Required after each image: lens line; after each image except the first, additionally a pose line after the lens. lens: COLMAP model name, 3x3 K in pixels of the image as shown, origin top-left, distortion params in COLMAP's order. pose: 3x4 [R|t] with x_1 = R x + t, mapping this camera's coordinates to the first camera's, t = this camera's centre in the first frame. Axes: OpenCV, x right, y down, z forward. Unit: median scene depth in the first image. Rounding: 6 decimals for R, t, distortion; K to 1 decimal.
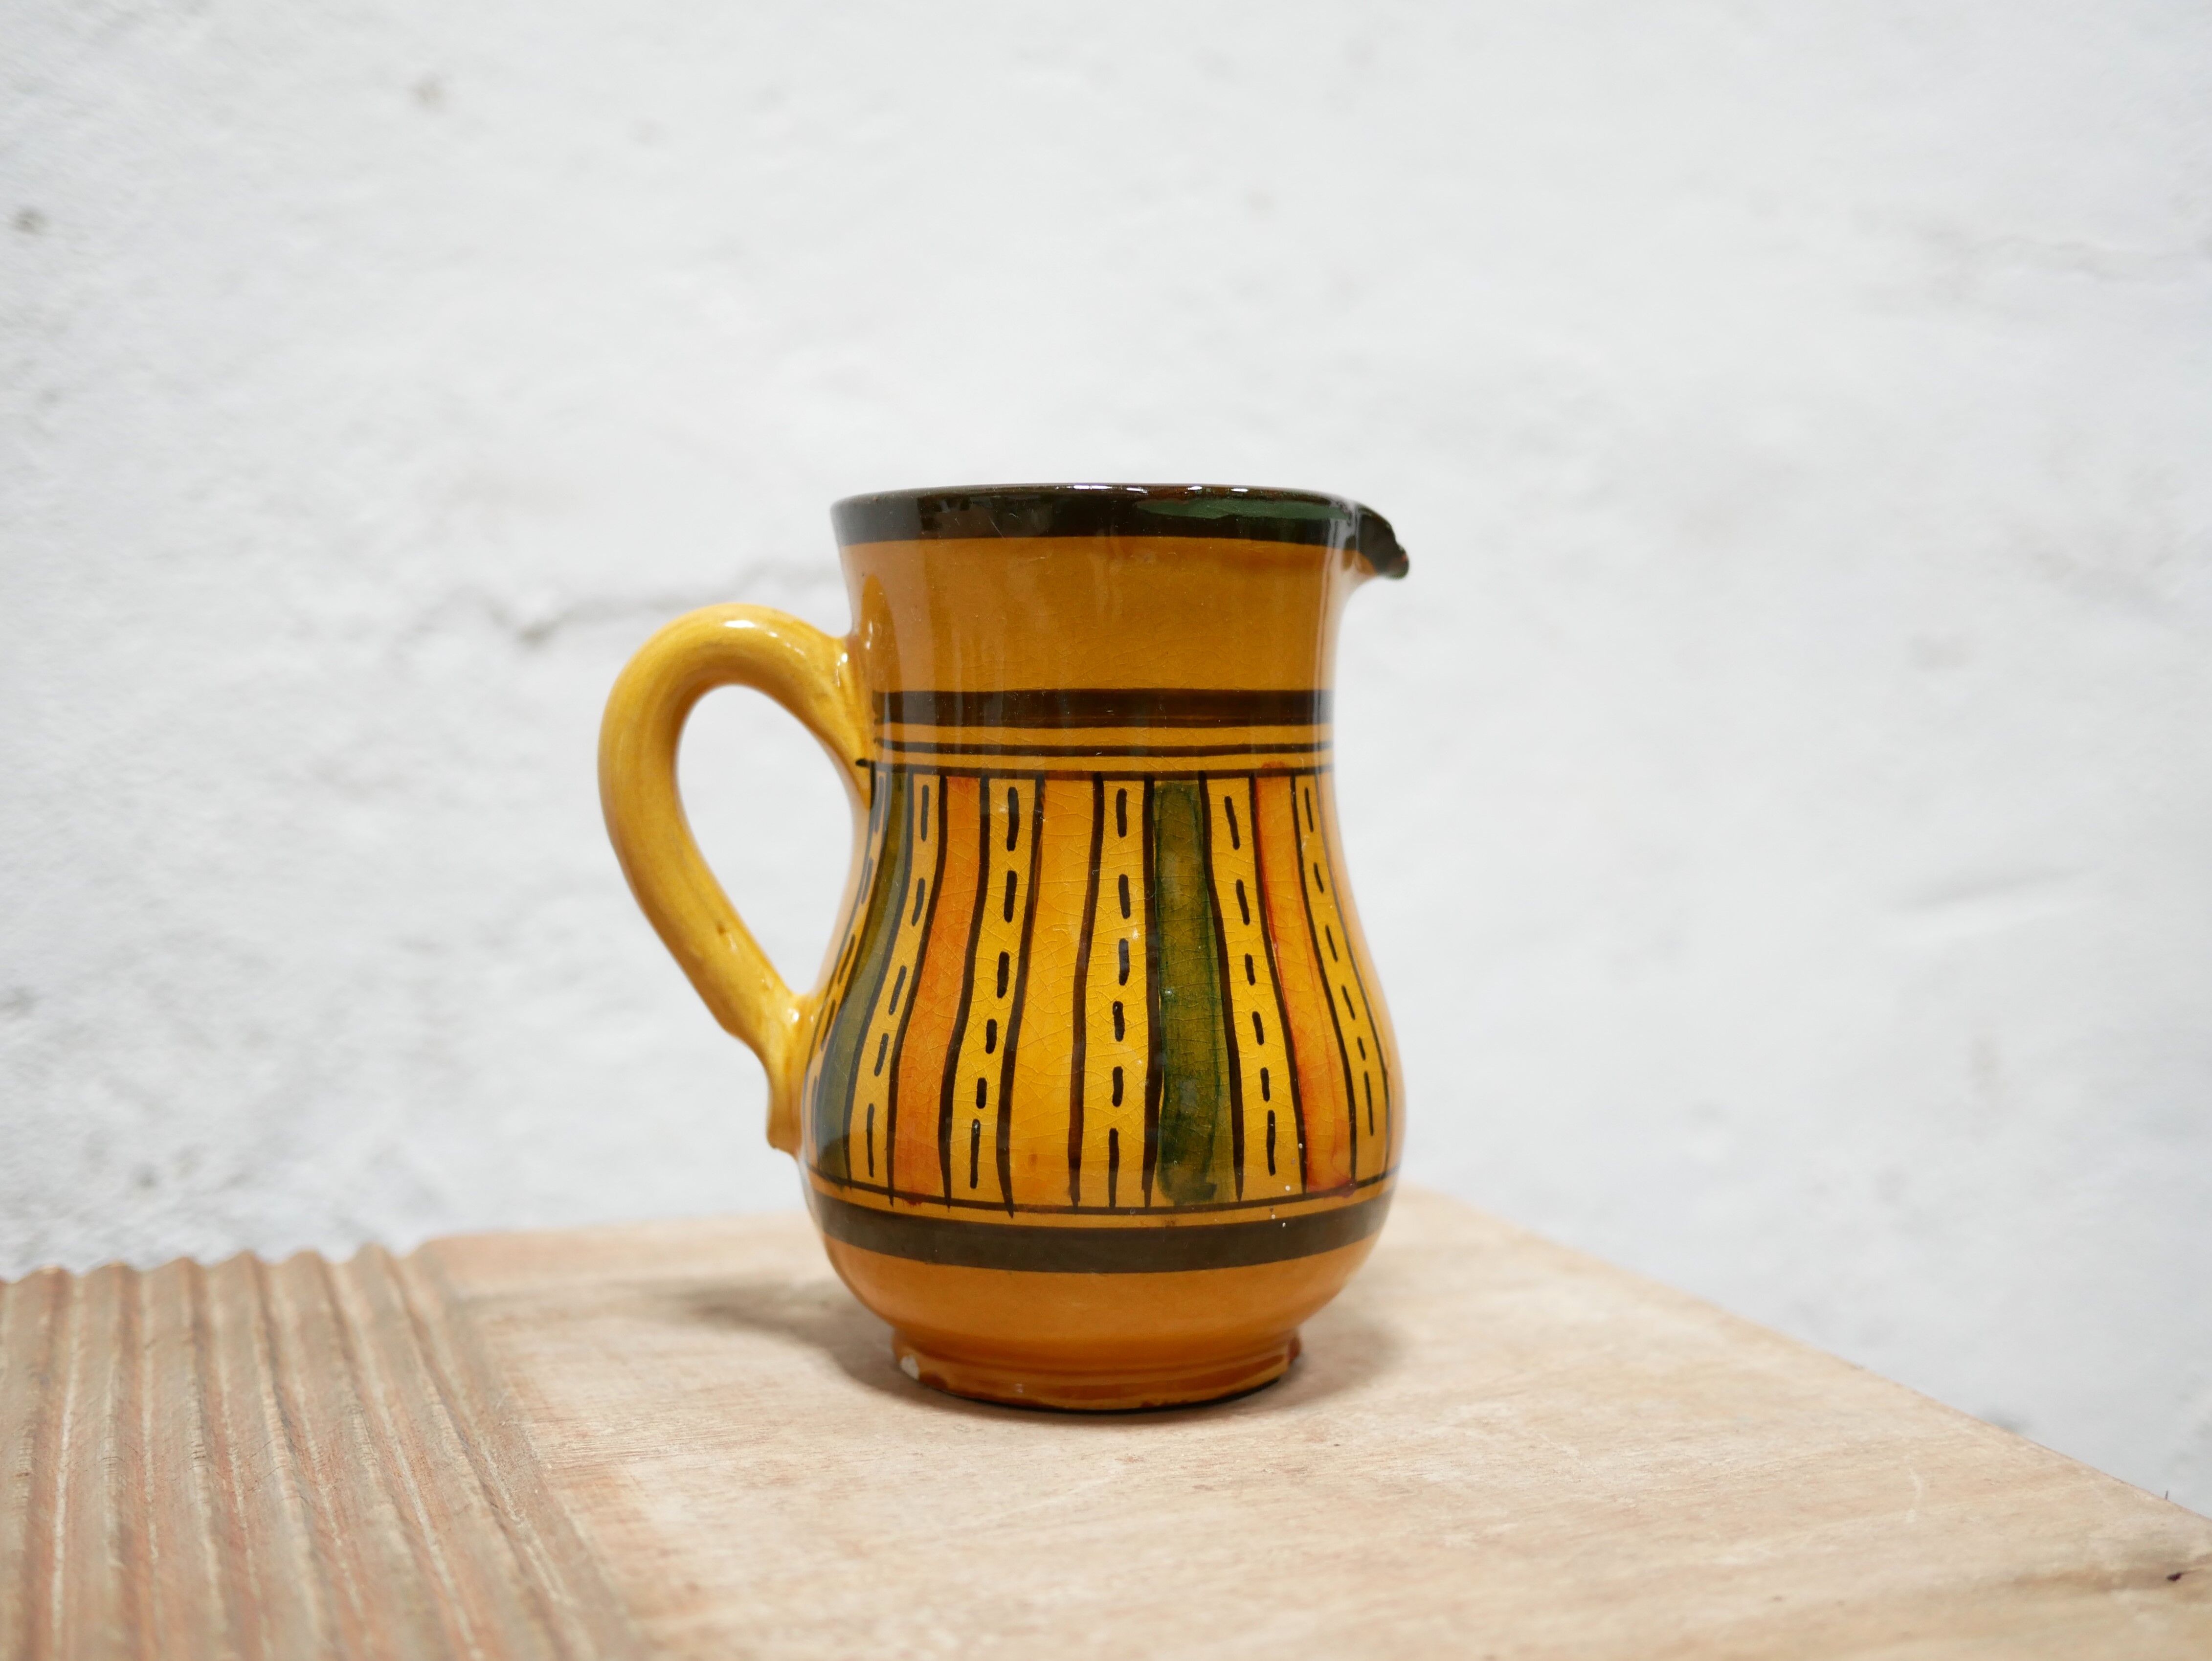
lens RADIAL K [[2580.8, 0, 1106.0], [0, 2580.8, 830.5], [0, 0, 1]] dist [-0.014553, -0.006666]
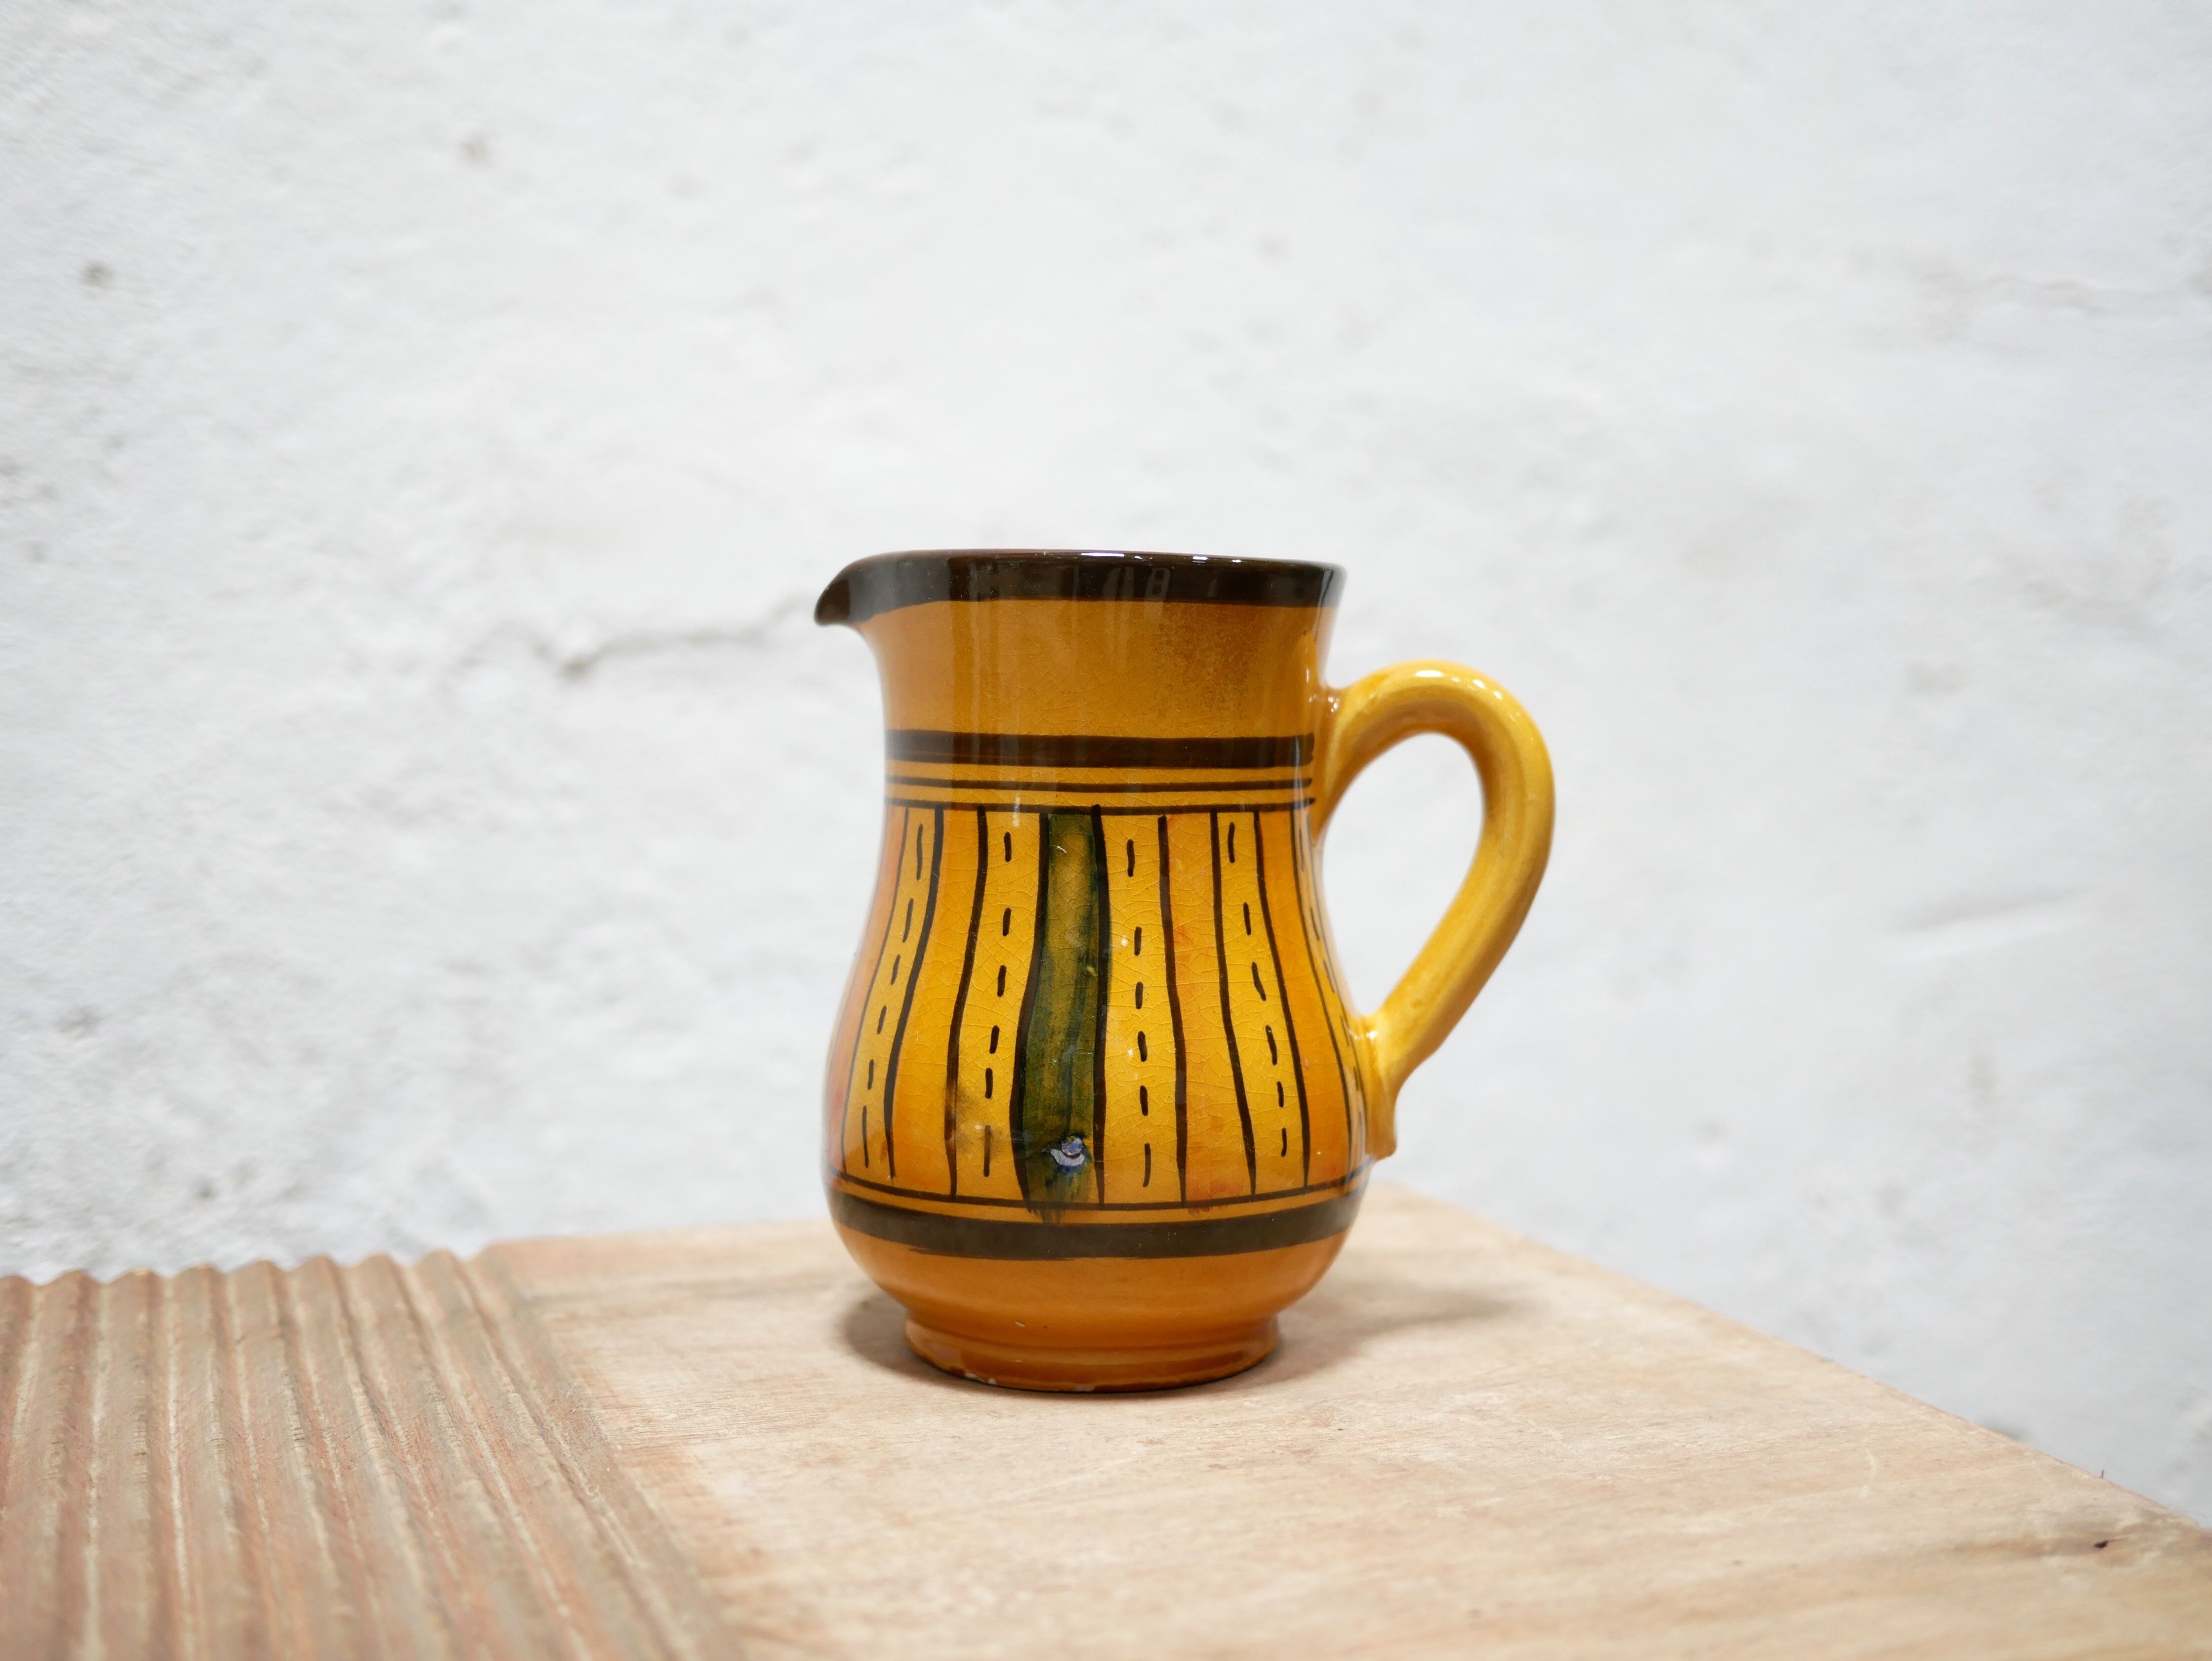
lens RADIAL K [[2593.6, 0, 1106.0], [0, 2593.6, 830.5], [0, 0, 1]] dist [-0.022788, -0.011814]
pose [[0.999976, -0.001324, -0.006787, -0.001668], [0.001282, 0.999980, -0.006182, -0.007780], [0.006795, 0.006173, 0.999958, -0.097129]]
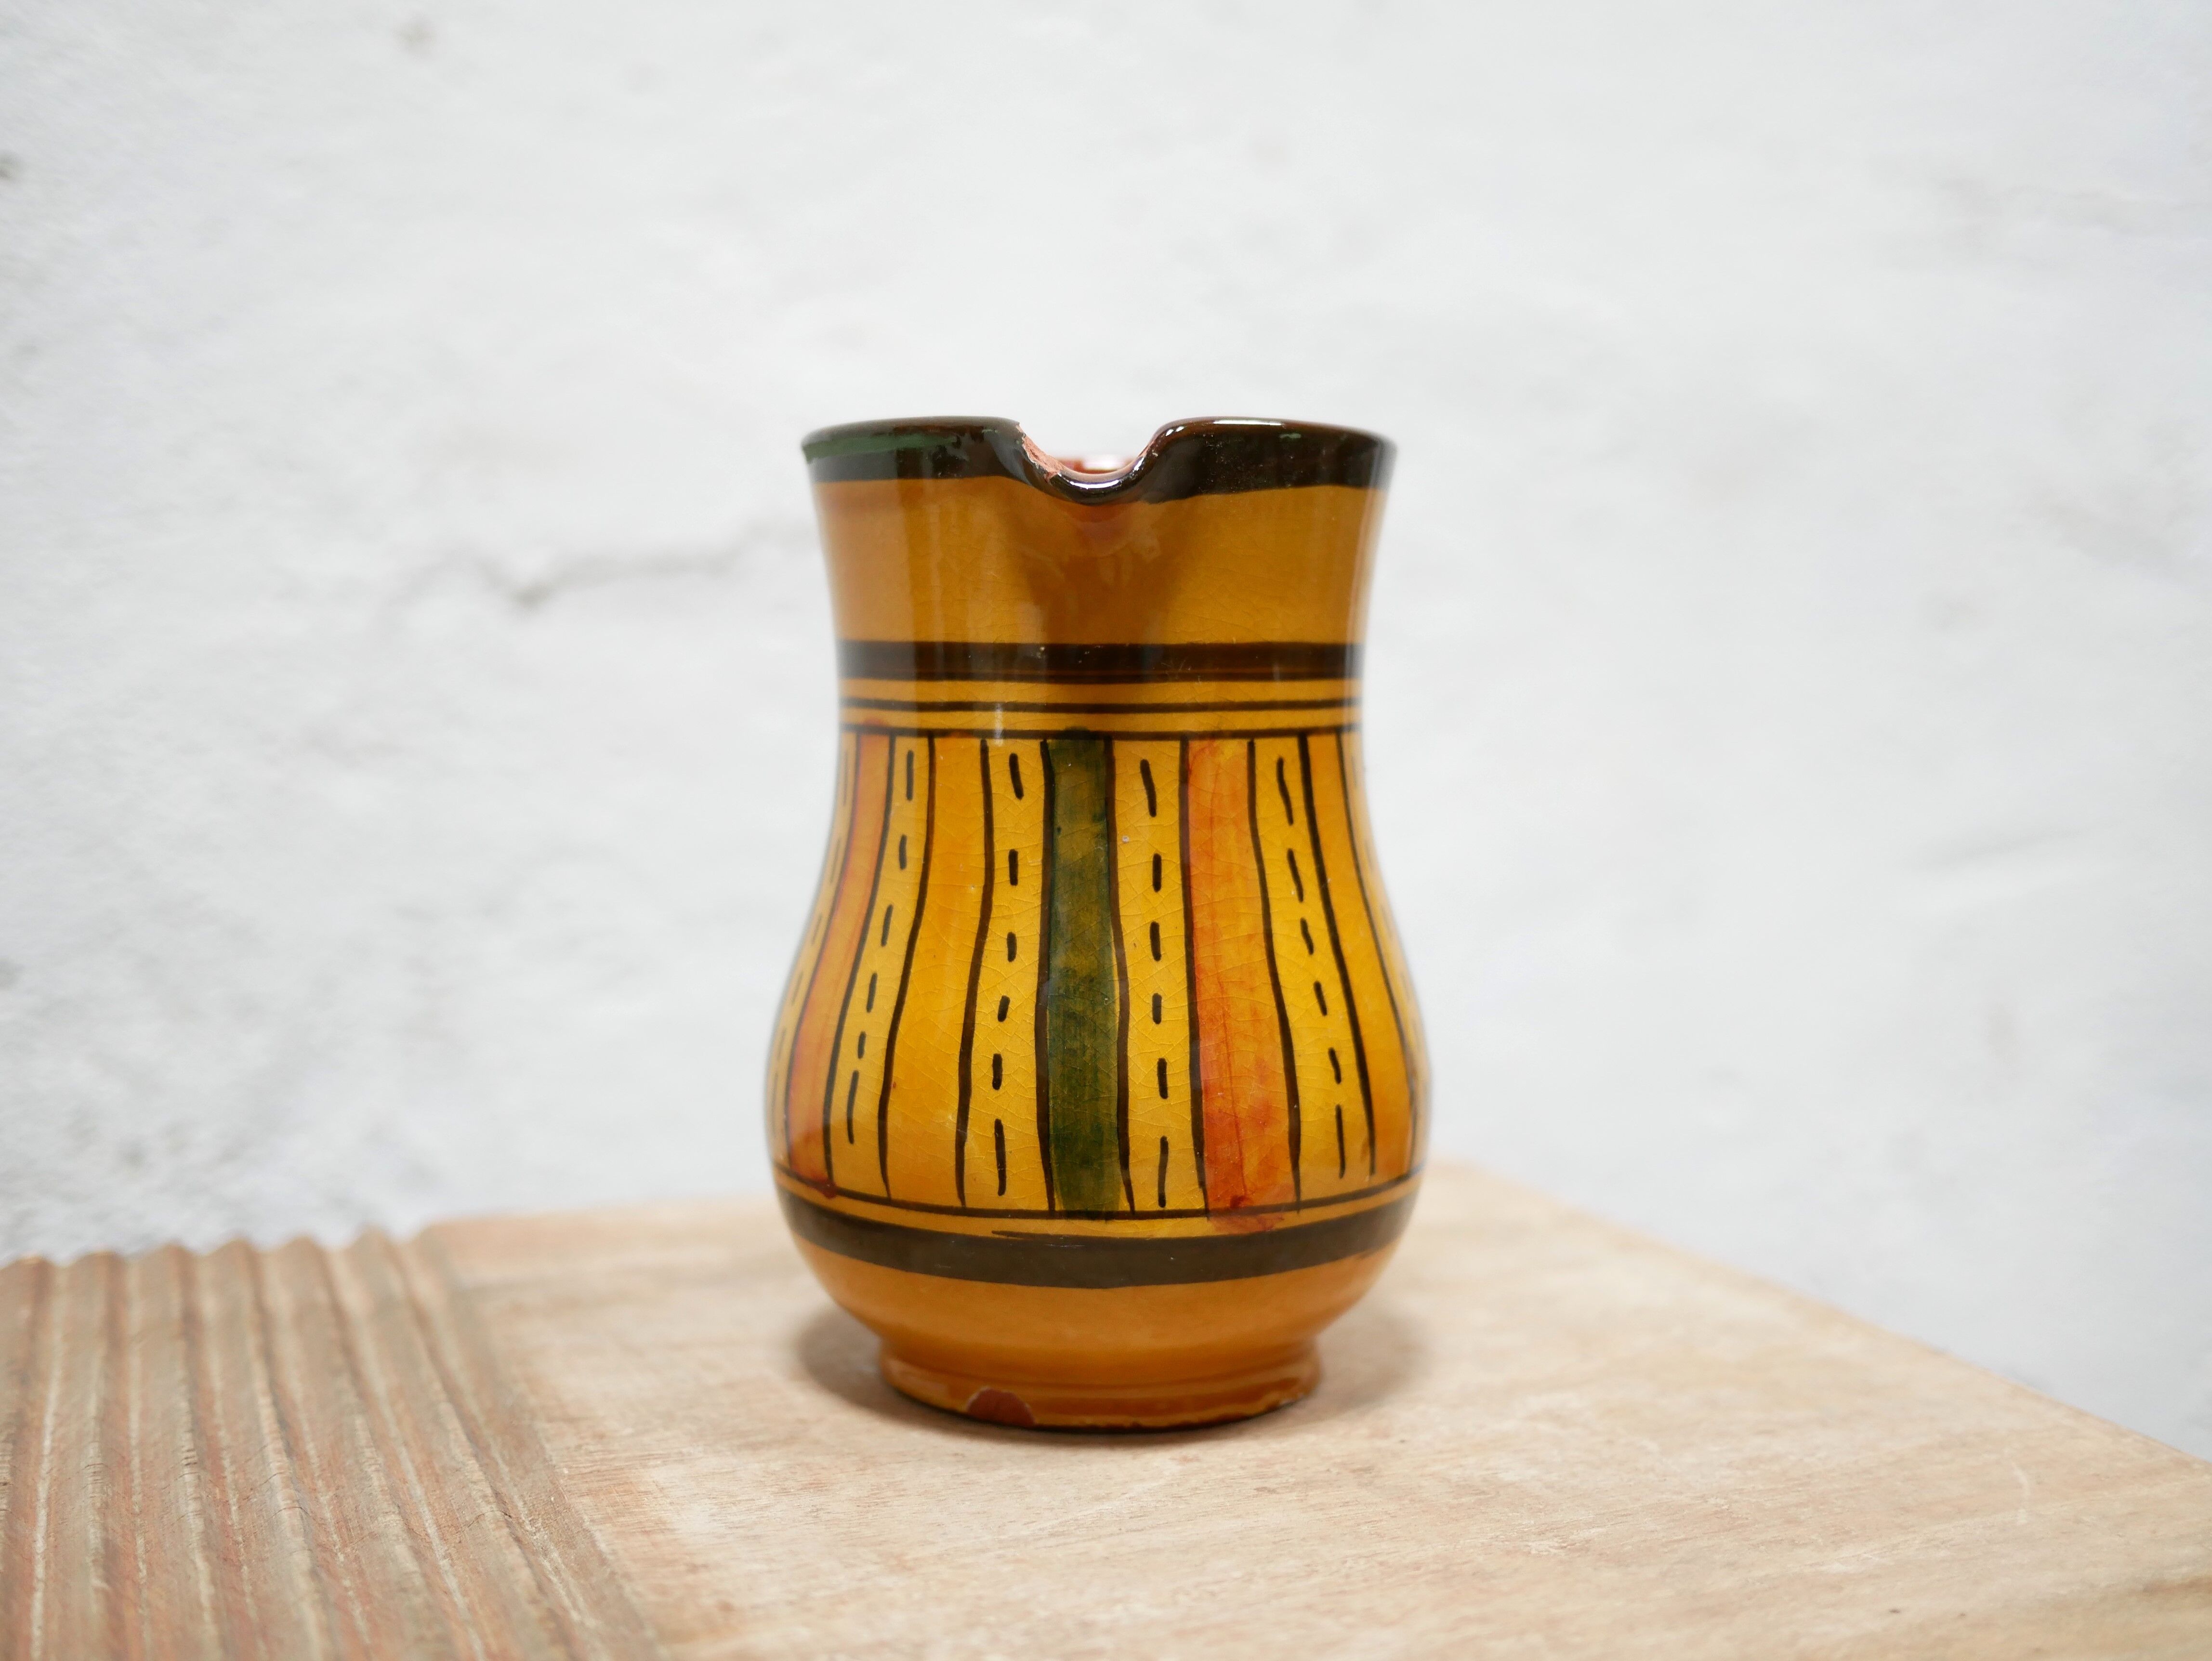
lens RADIAL K [[2555.7, 0, 1106.0], [0, 2555.7, 830.5], [0, 0, 1]] dist [-0.013504, 0.002133]
pose [[0.999962, -0.004549, 0.007418, -0.025381], [0.004455, 0.999910, 0.012656, 0.003216], [-0.007475, -0.012622, 0.999892, 0.073996]]
